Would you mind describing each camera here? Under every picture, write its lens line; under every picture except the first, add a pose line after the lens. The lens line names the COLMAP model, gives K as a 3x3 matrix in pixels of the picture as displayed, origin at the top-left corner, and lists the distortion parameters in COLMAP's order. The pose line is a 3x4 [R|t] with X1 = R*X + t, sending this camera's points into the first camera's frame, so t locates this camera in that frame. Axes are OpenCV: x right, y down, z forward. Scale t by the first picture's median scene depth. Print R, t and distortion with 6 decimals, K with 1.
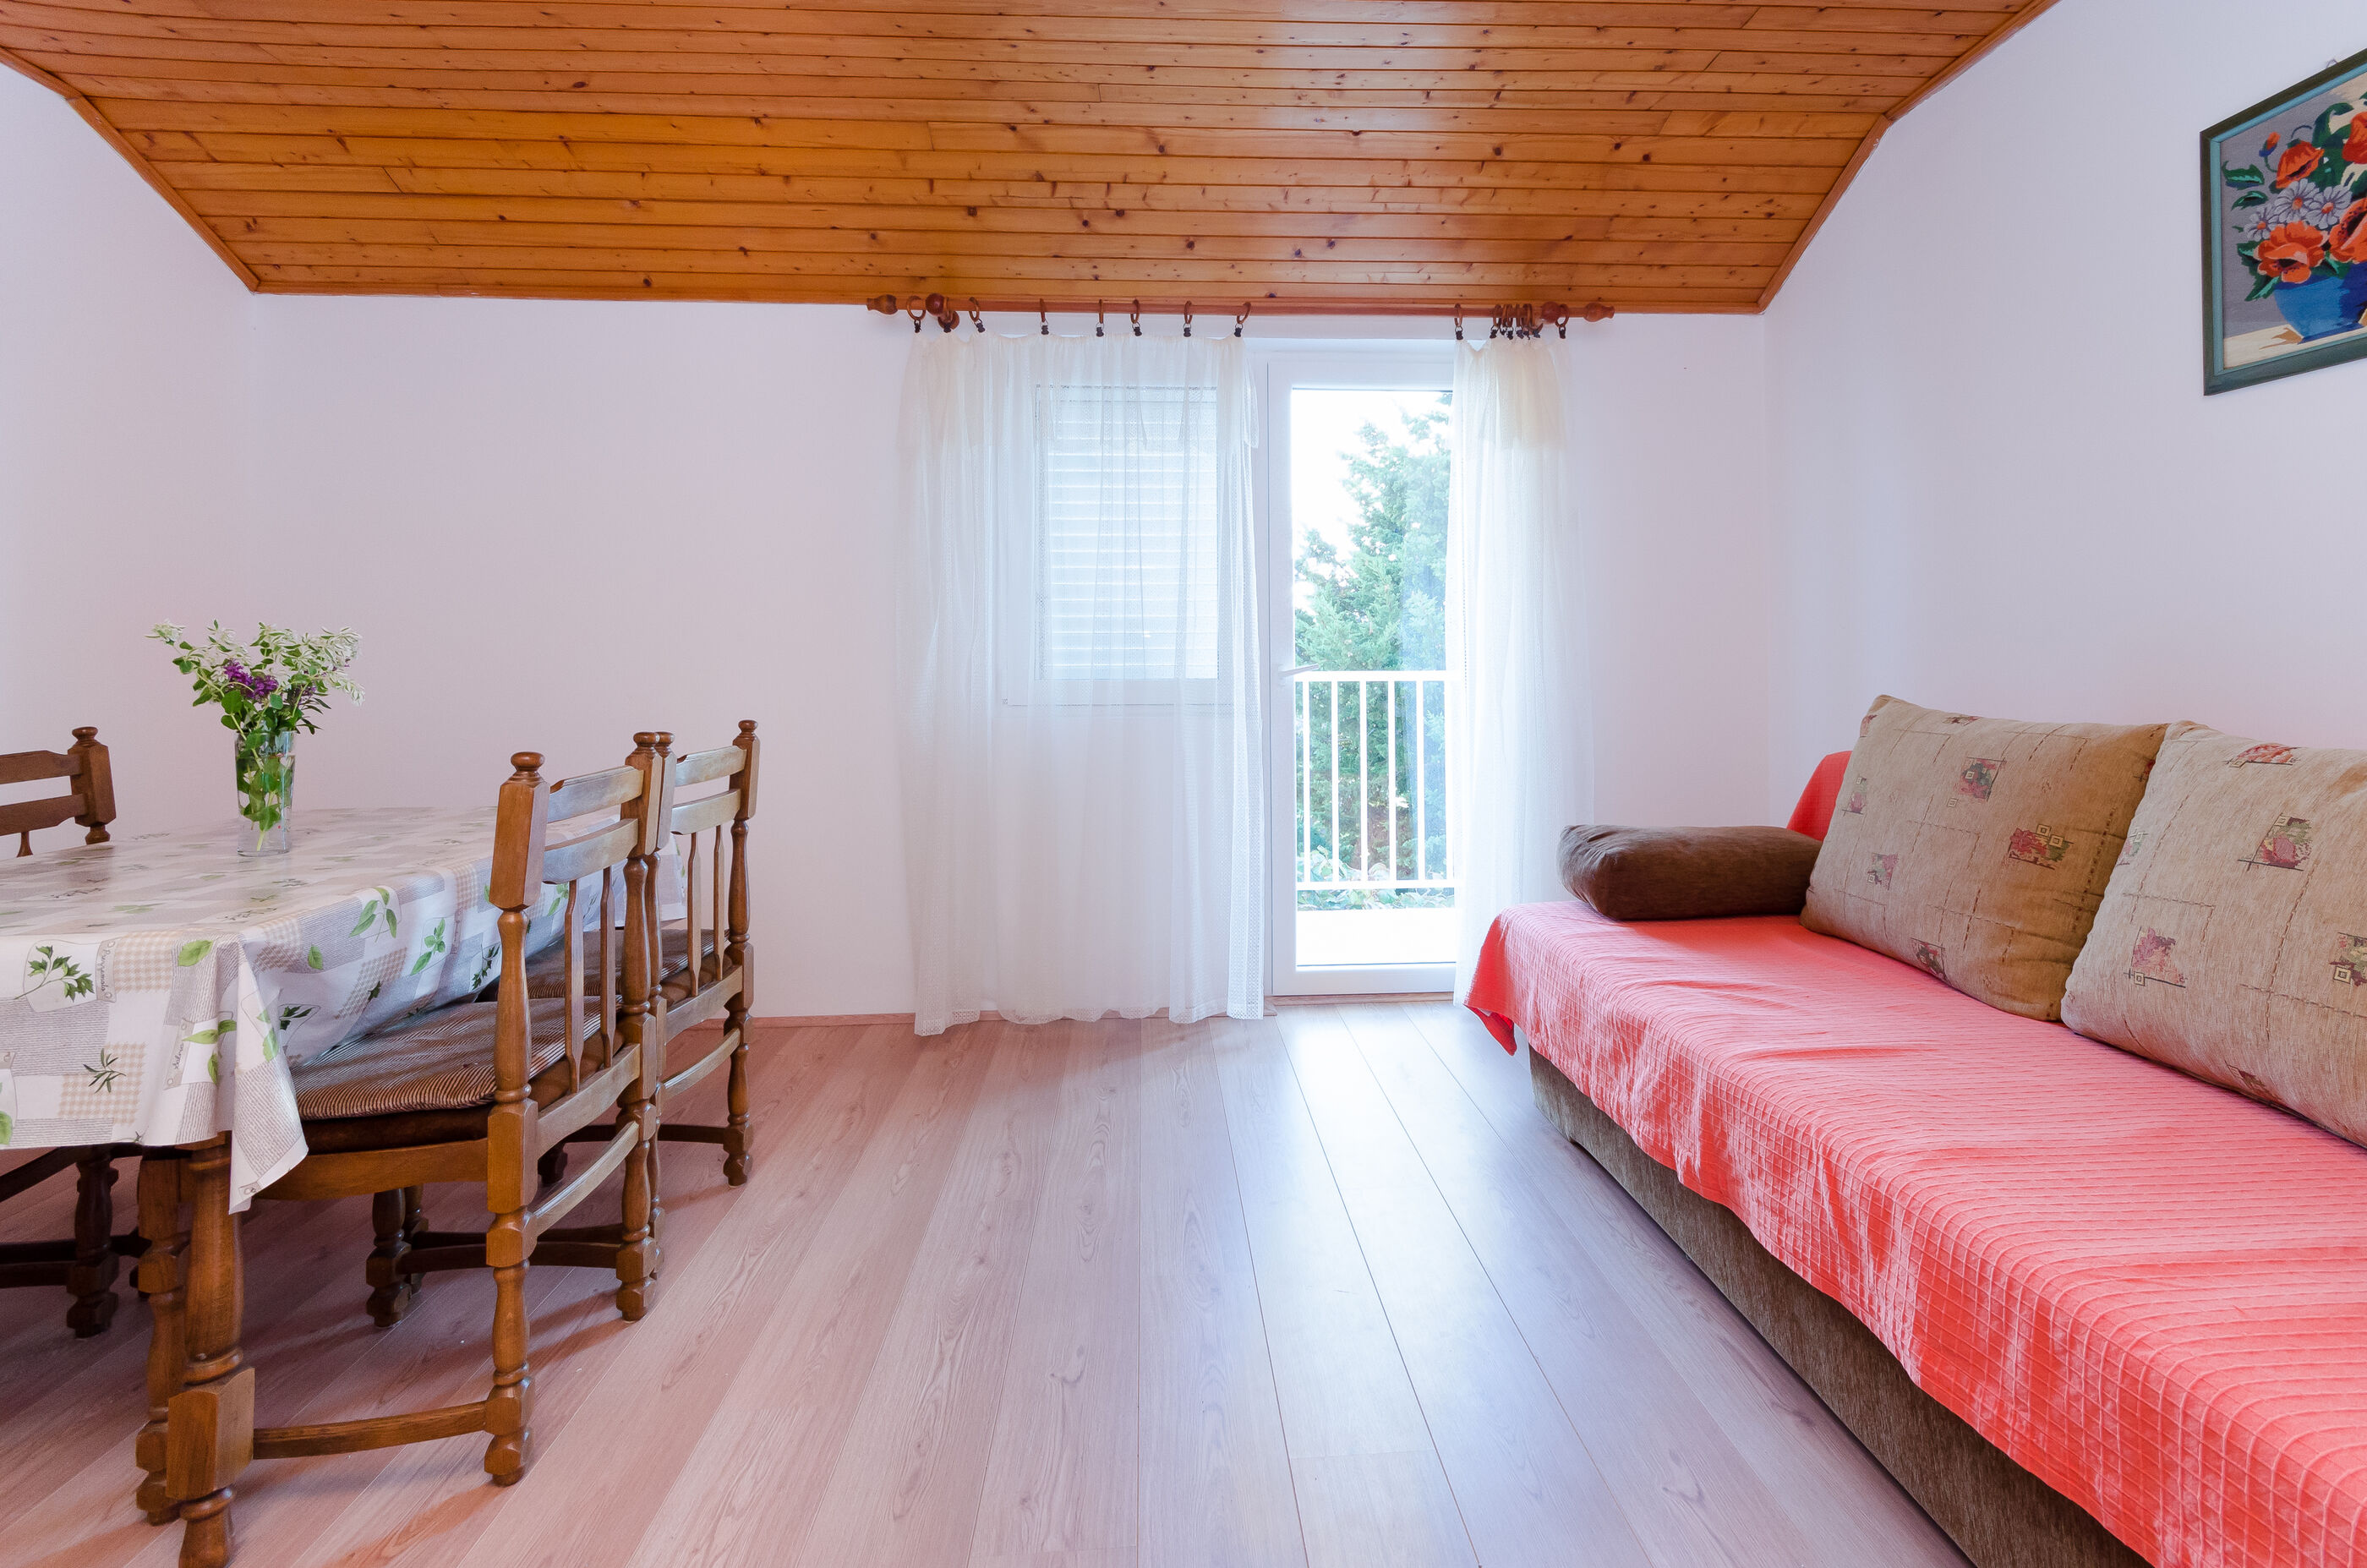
lens RADIAL K [[1071.3, 0, 1194.6], [0, 1071.3, 647.2], [0, 0, 1]] dist [0.001162, 0.000587]
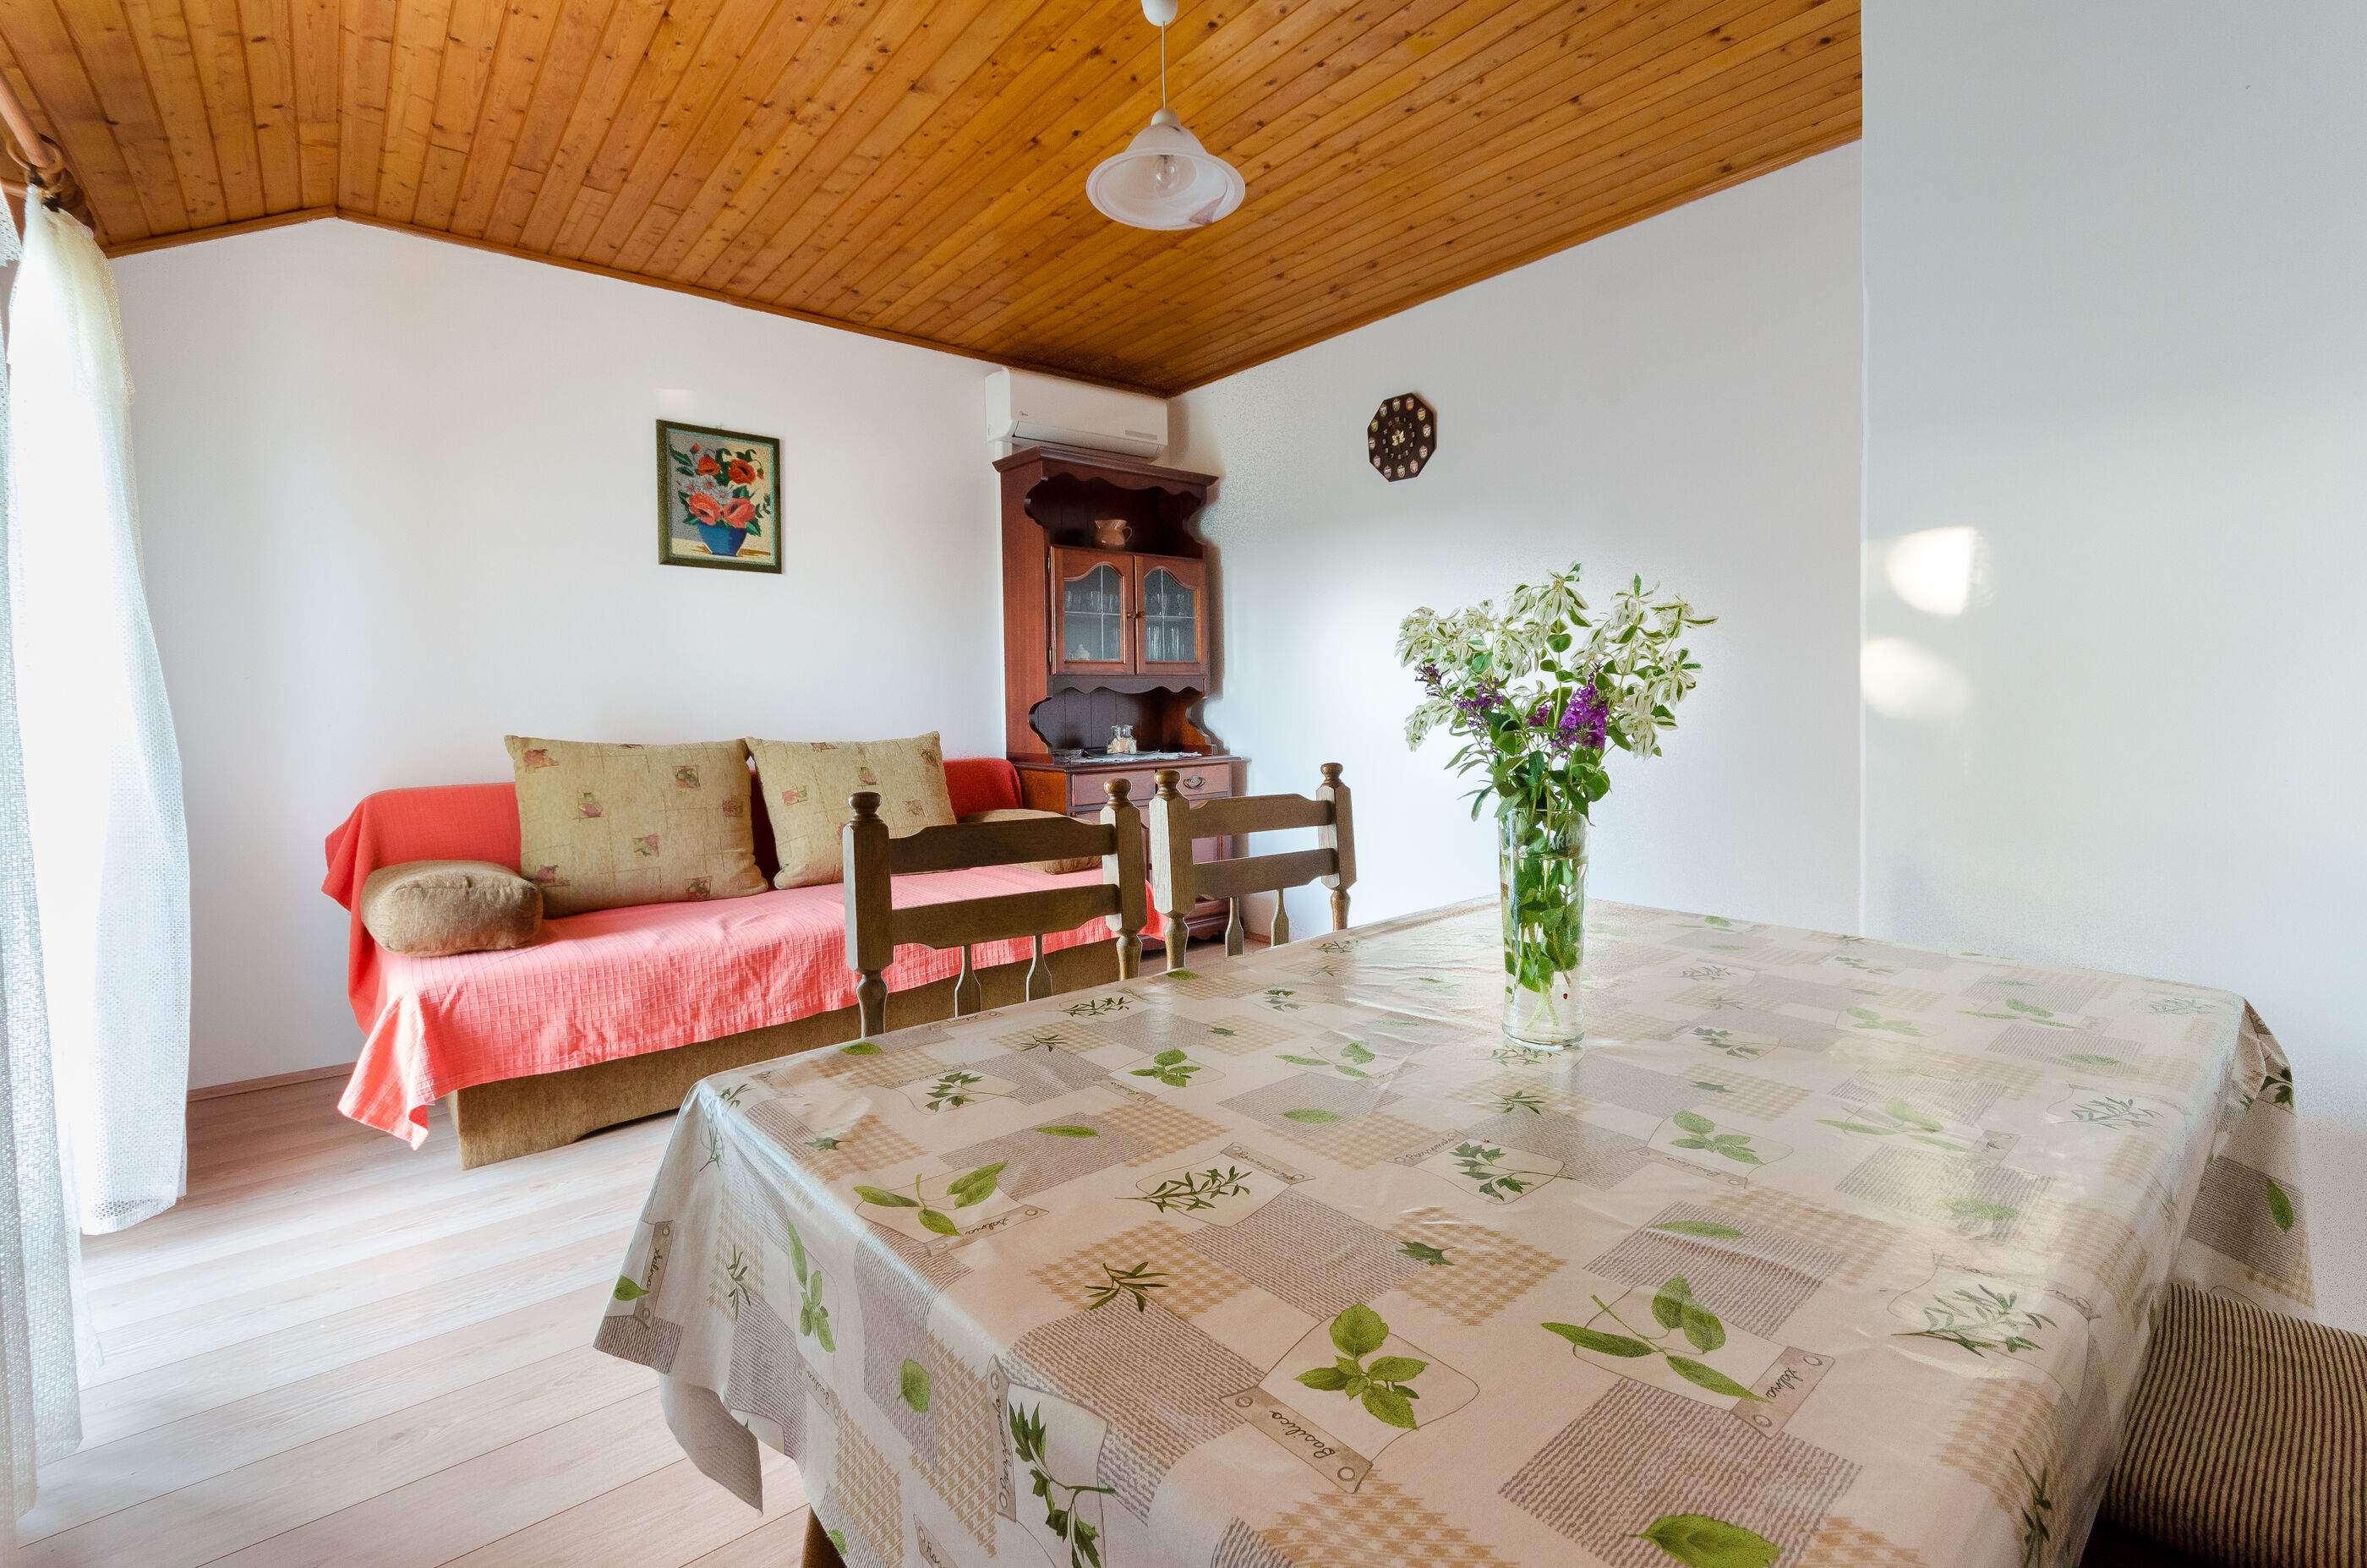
lens RADIAL K [[1036.5, 0, 1190.8], [0, 1036.5, 761.8], [0, 0, 1]] dist [0.000603, 0.000270]
pose [[-0.603420, -0.030939, 0.796823, -1.172232], [0.002593, 0.999166, 0.040760, 0.038701], [-0.797420, 0.026661, -0.602836, 1.523831]]
